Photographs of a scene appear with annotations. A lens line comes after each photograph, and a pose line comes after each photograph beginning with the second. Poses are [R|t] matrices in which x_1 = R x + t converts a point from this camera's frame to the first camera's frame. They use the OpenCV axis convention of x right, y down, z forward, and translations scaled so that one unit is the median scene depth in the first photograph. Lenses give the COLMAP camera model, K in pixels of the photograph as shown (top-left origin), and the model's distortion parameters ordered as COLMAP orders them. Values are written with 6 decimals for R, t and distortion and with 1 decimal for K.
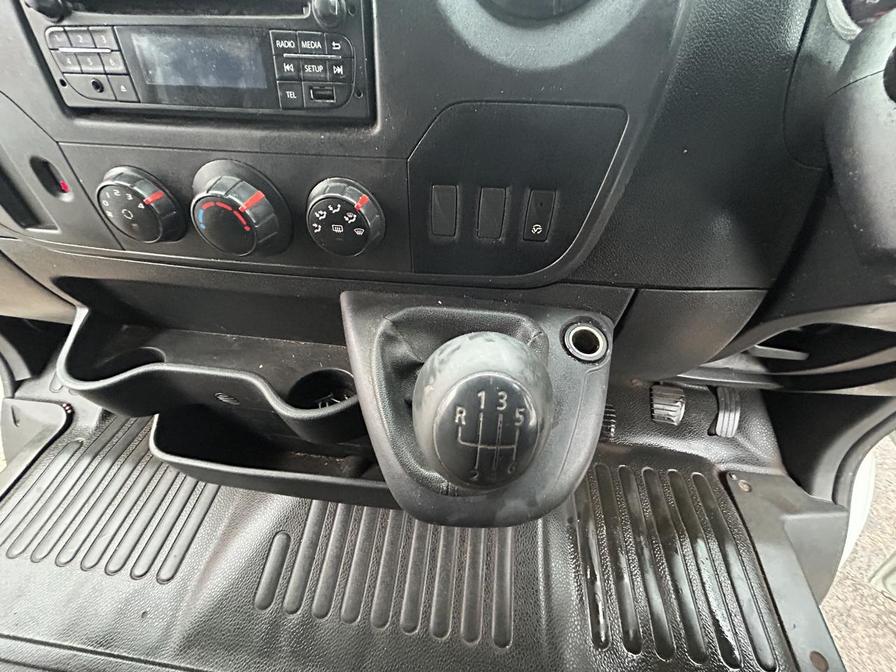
lens RADIAL K [[359.2, 0, 448.0], [0, 359.2, 336.0], [0, 0, 1]] dist [-0.000810, -0.000299]
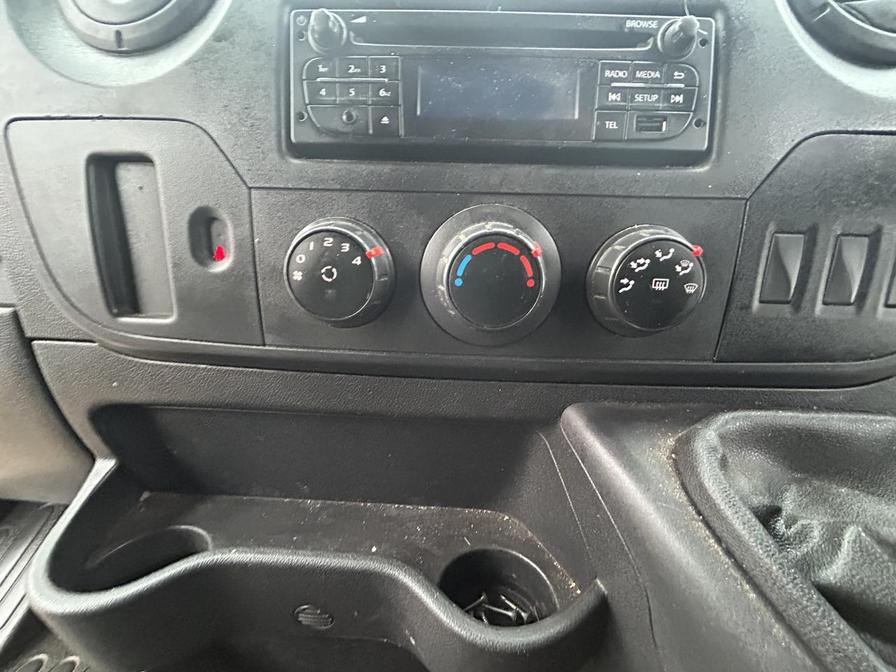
lens RADIAL K [[359.2, 0, 448.0], [0, 359.2, 336.0], [0, 0, 1]] dist [-0.000810, -0.000299]
pose [[0.996304, -0.009800, 0.085331, -0.760800], [0.047836, 0.888439, -0.456495, 0.078723], [-0.071338, 0.458890, 0.885625, 0.467479]]
